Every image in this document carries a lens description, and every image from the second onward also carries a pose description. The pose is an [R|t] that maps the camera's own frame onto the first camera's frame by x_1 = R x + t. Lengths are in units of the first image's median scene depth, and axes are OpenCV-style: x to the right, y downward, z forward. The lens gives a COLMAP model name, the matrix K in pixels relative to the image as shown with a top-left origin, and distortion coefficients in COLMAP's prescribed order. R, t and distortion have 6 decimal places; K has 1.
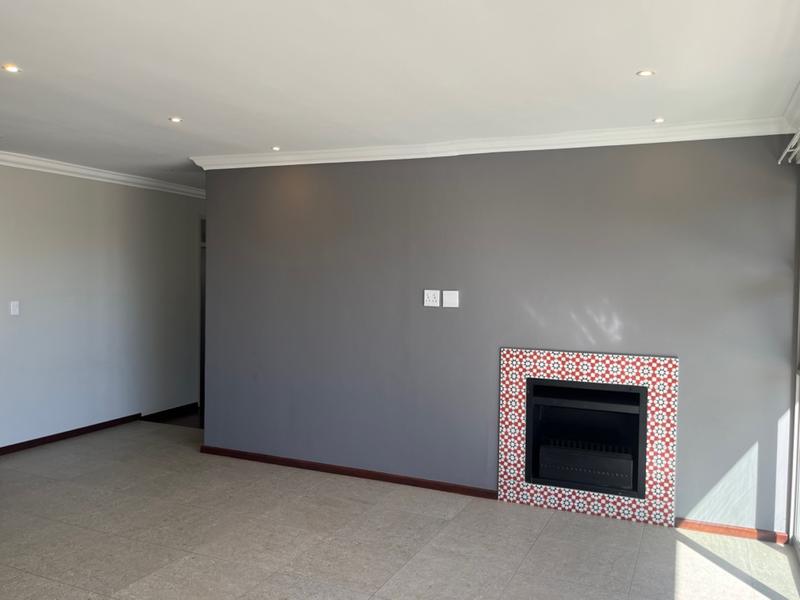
lens RADIAL K [[648.4, 0, 400.7], [0, 648.4, 298.0], [0, 0, 1]] dist [0.008371, 0.000028]
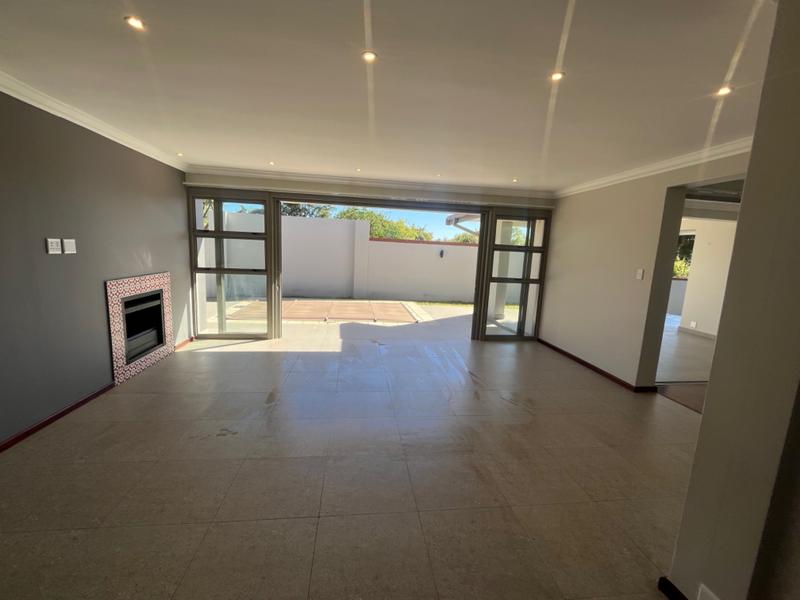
lens RADIAL K [[341.6, 0, 400.3], [0, 341.6, 303.4], [0, 0, 1]] dist [-0.002818, -0.000948]
pose [[-0.540905, -0.168014, 0.824132, -0.808056], [-0.020873, 0.982225, 0.186544, -0.025804], [-0.840825, 0.083701, -0.534797, 0.881446]]
